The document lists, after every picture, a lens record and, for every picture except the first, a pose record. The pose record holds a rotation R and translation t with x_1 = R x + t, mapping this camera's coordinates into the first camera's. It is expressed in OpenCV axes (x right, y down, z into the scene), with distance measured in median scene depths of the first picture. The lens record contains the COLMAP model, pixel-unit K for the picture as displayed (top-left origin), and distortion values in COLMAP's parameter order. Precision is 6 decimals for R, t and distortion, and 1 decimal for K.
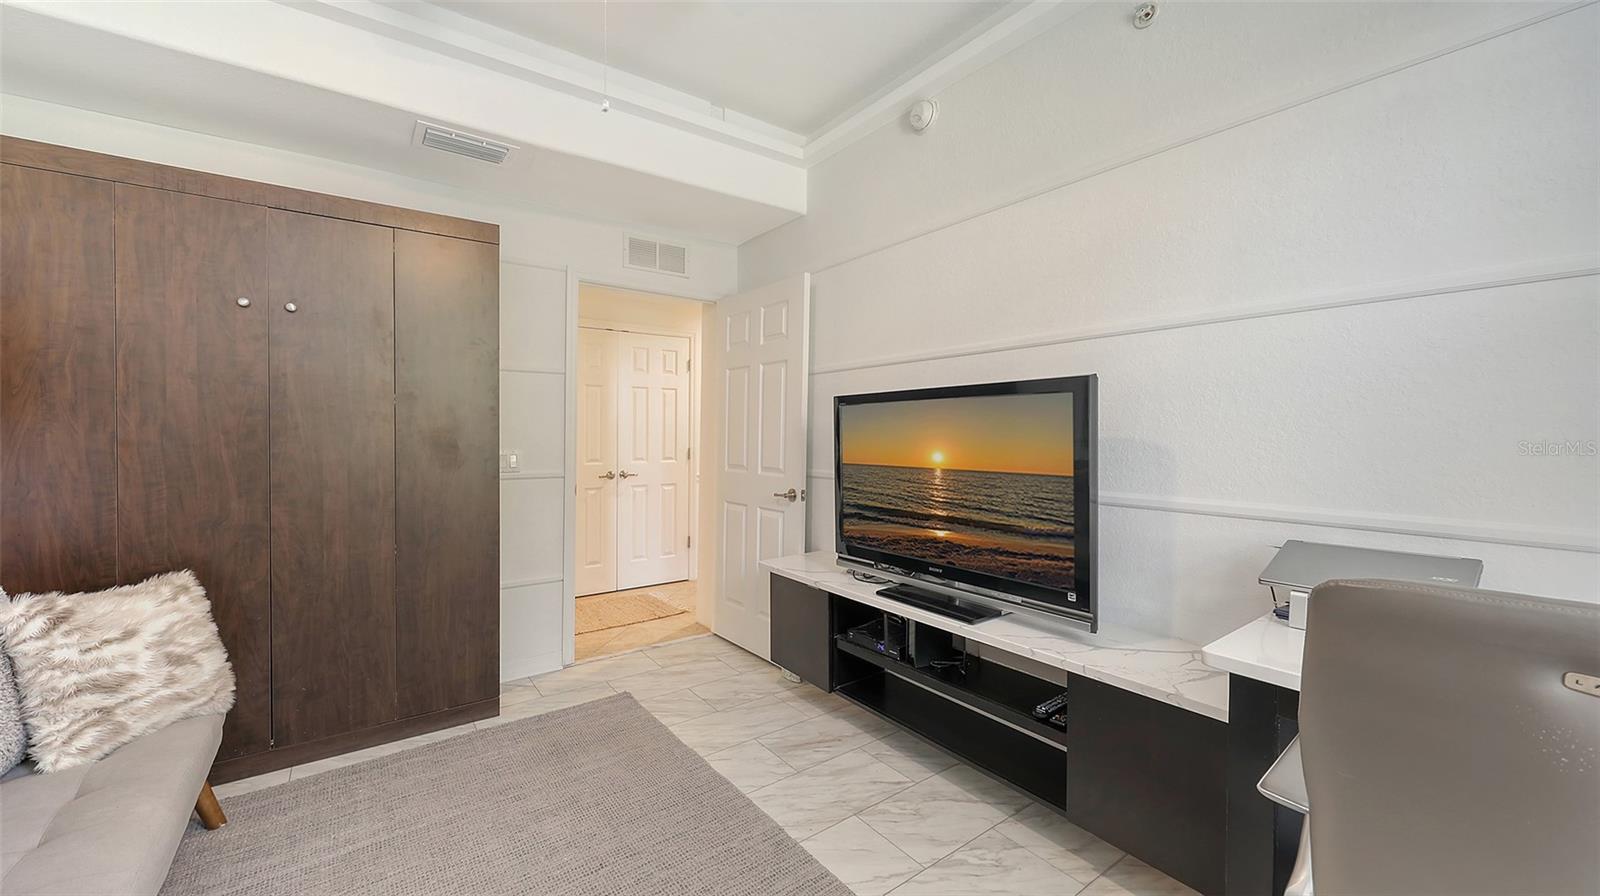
lens RADIAL K [[595.9, 0, 832.2], [0, 595.9, 431.2], [0, 0, 1]] dist [0.006523, -0.000245]
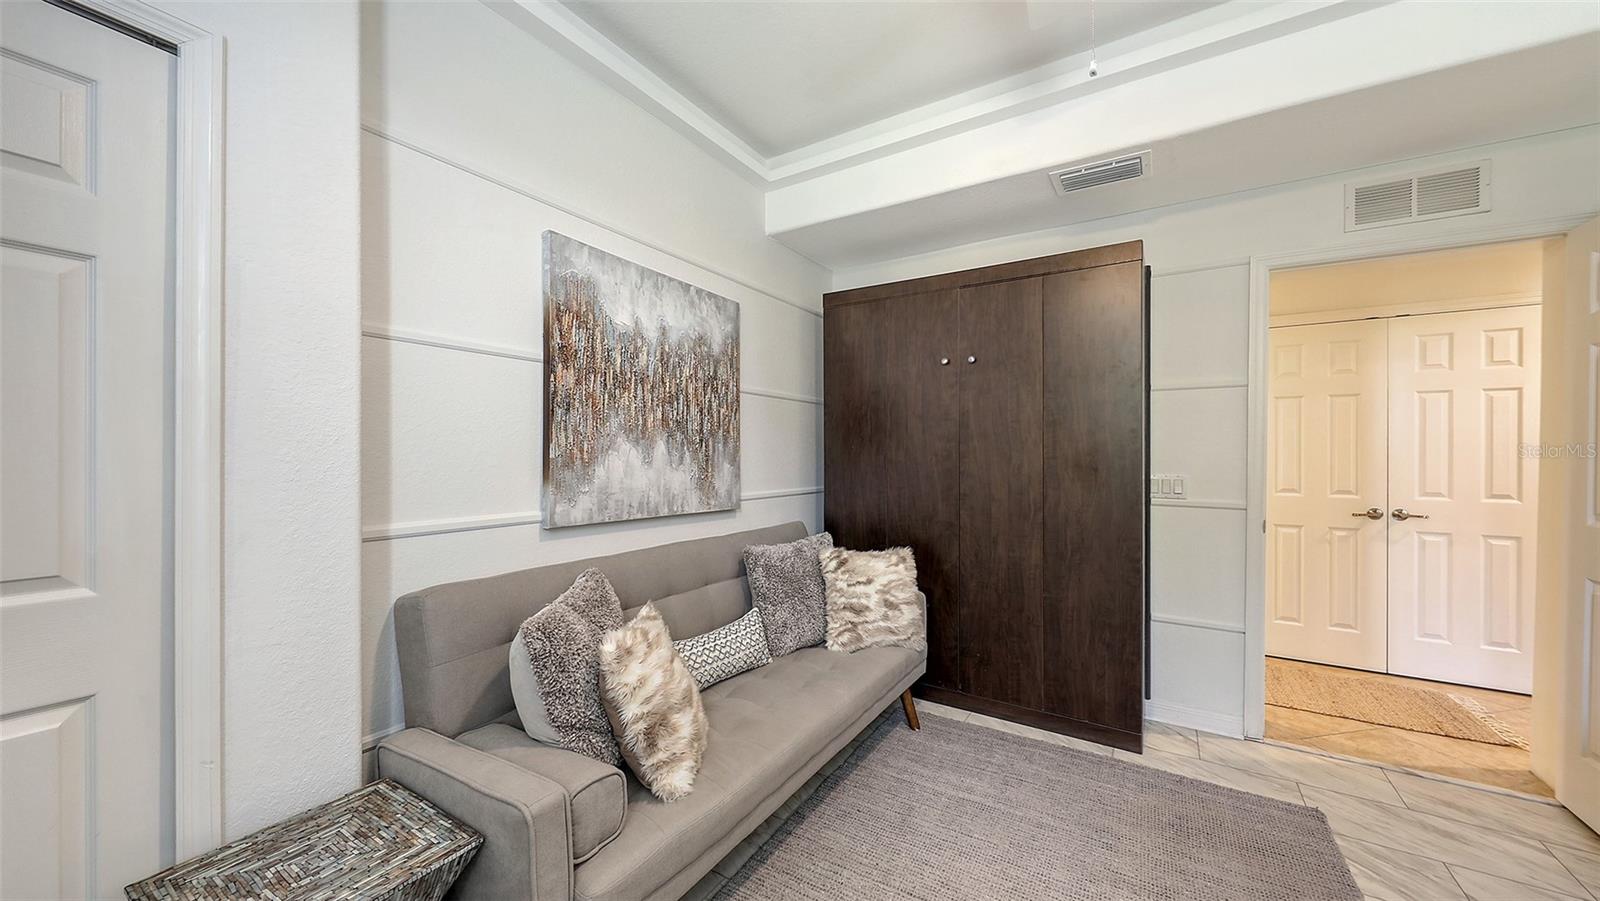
lens RADIAL K [[575.1, 0, 794.4], [0, 575.1, 445.8], [0, 0, 1]] dist [0.006018, -0.000400]
pose [[0.348005, -0.010953, -0.937429, 0.127235], [-0.001323, 0.999925, -0.012174, -0.002147], [0.937492, 0.005477, 0.347964, 0.179003]]
